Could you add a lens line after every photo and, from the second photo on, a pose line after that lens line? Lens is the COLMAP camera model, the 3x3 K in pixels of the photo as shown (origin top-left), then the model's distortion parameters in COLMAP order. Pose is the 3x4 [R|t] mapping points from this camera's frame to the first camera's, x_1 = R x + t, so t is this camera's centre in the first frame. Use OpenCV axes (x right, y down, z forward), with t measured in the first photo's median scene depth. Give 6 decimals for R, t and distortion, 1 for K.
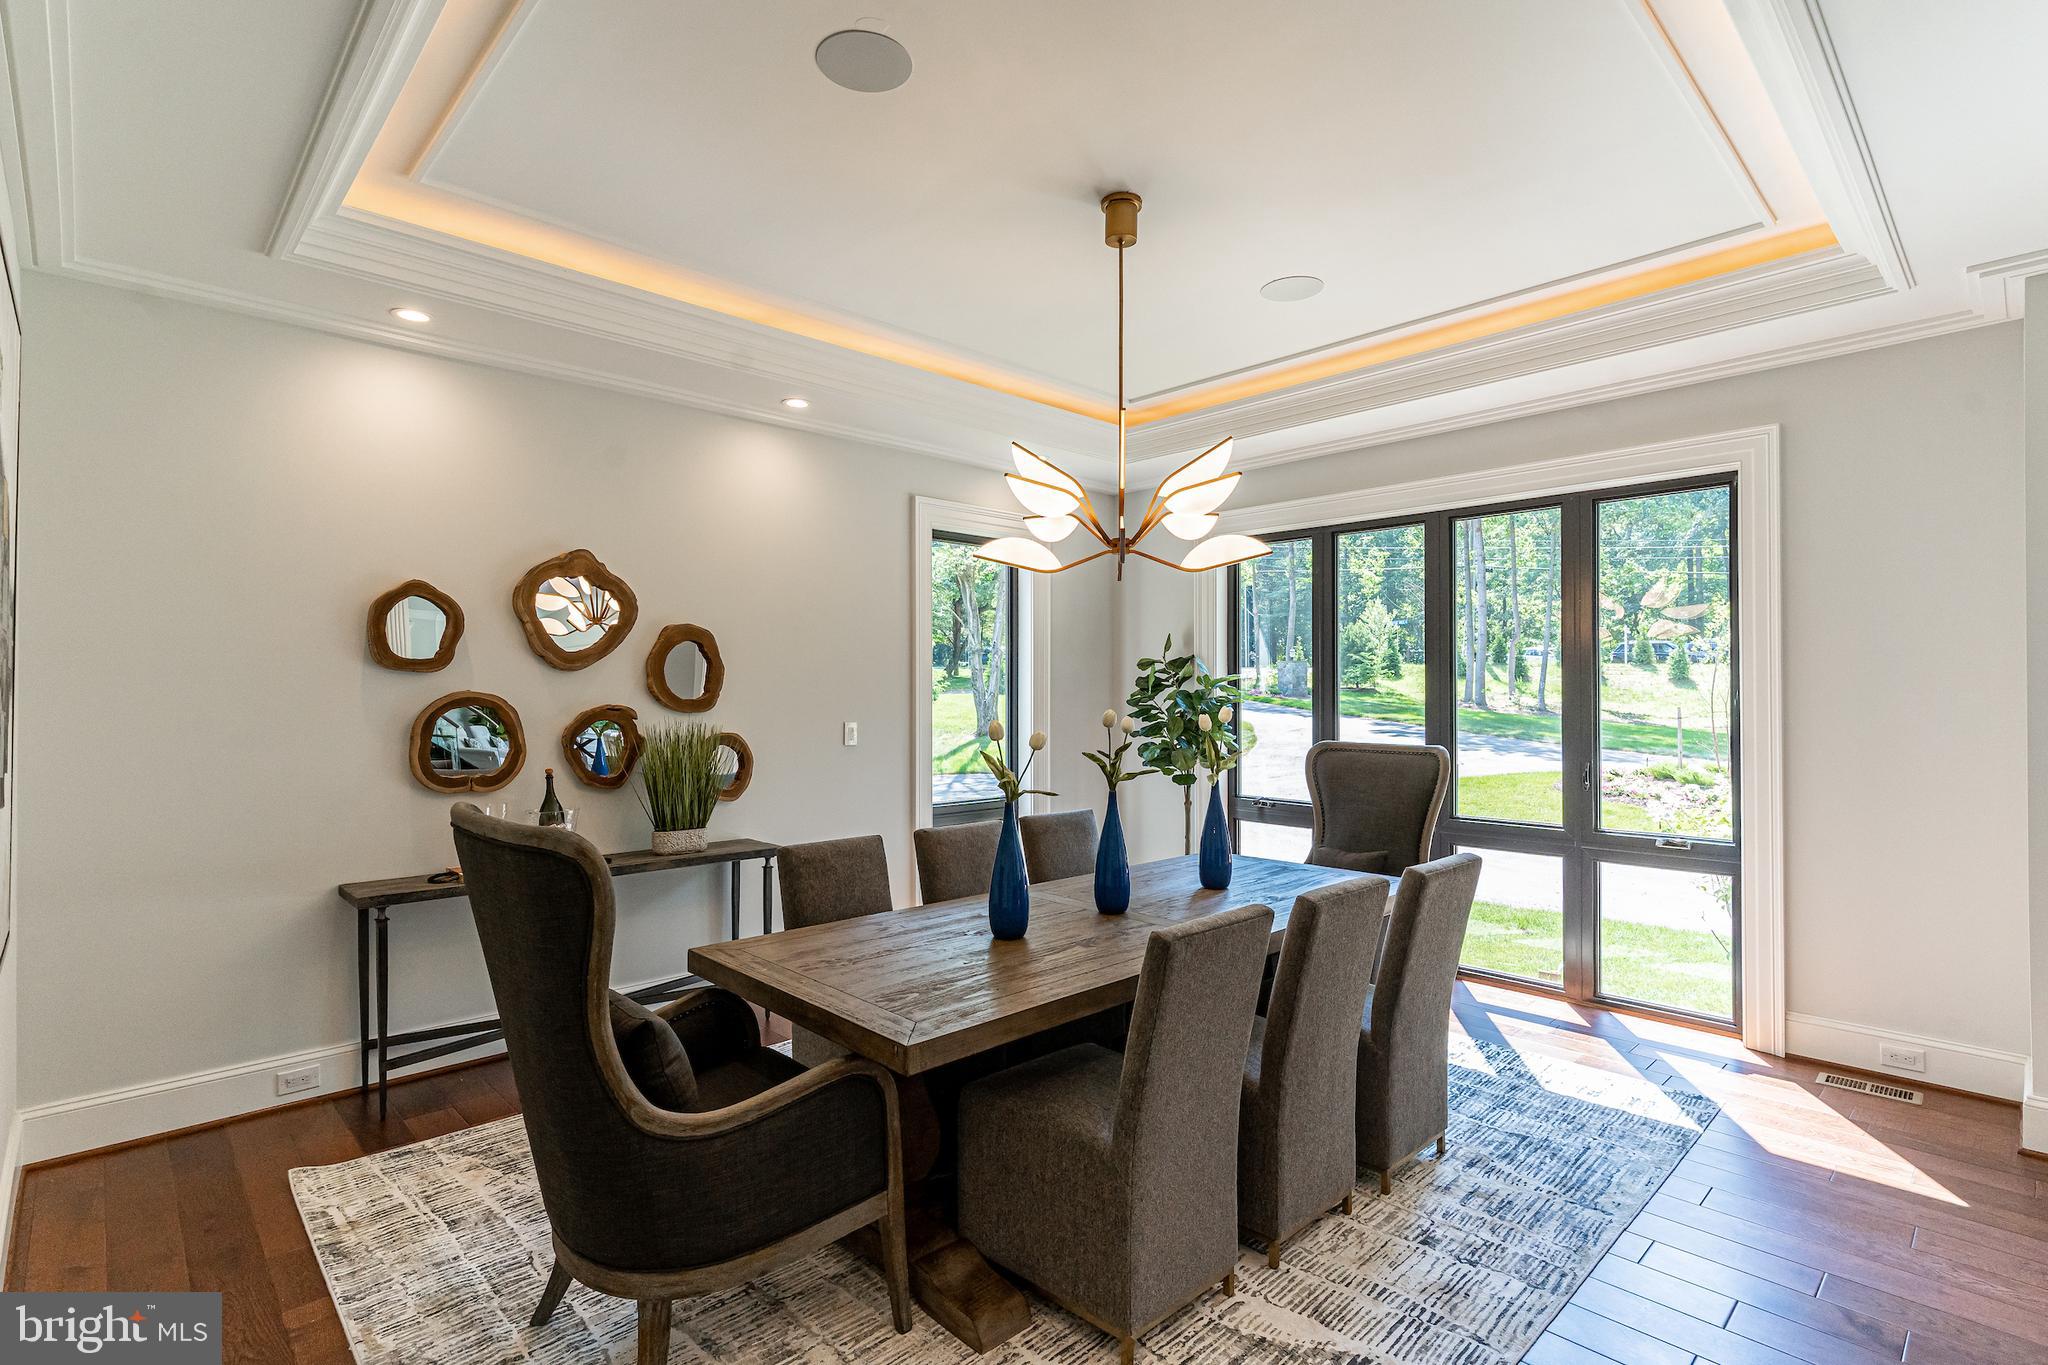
lens RADIAL K [[968.0, 0, 1032.2], [0, 968.0, 693.7], [0, 0, 1]] dist [0.003492, -0.003271]
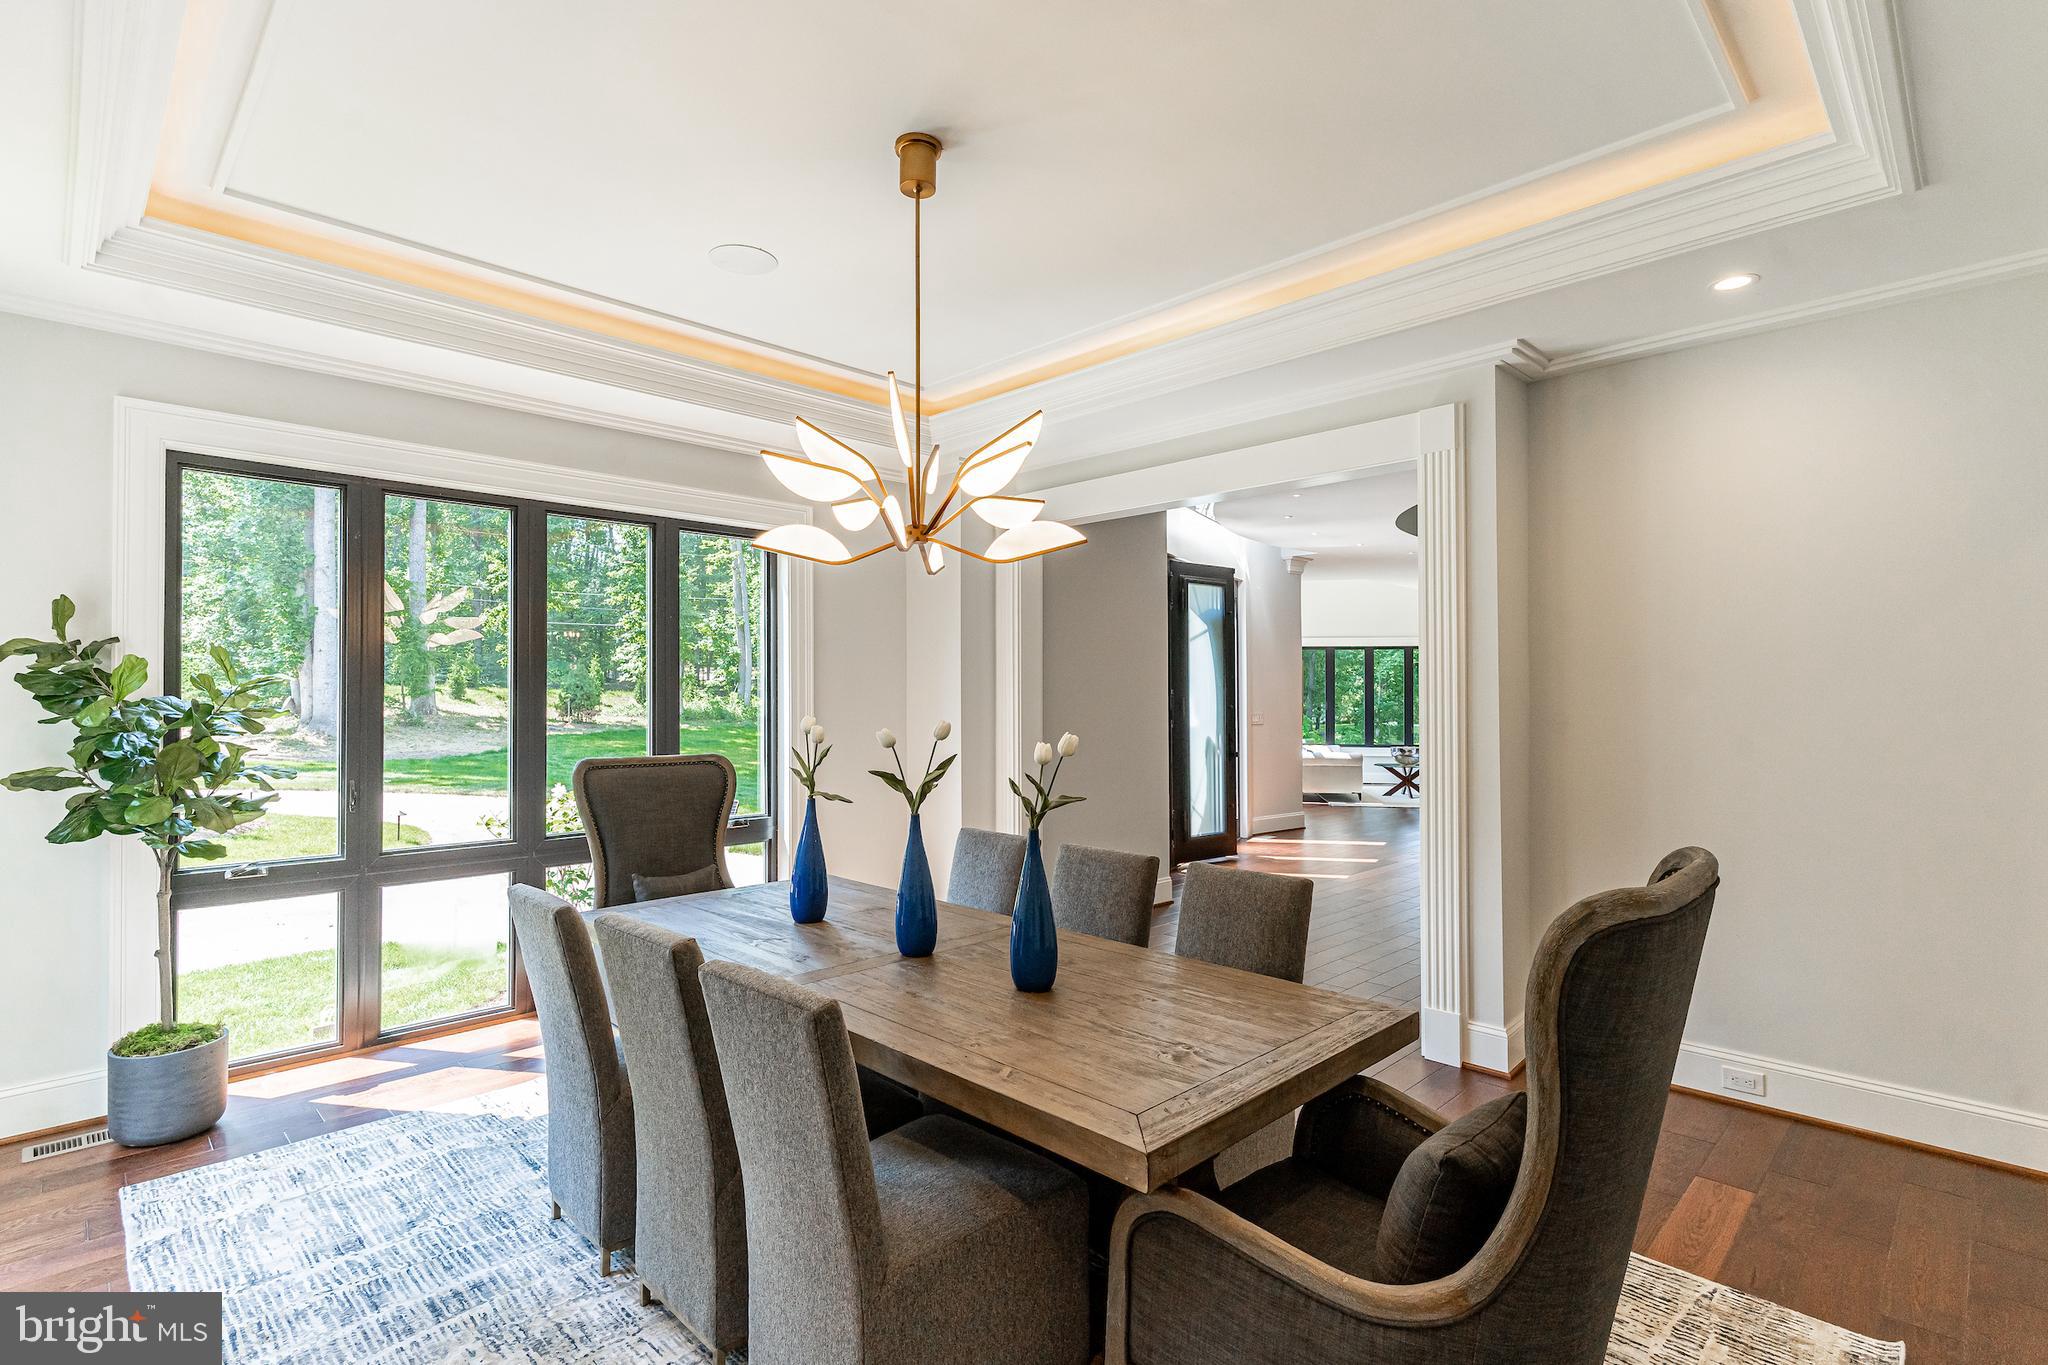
lens RADIAL K [[968.0, 0, 1031.7], [0, 968.0, 678.8], [0, 0, 1]] dist [0.003492, -0.003271]
pose [[-0.014917, 0.021821, 0.999651, -0.437823], [0.005399, 0.999749, -0.021743, -0.000093], [-0.999874, 0.005073, -0.015031, 0.509883]]
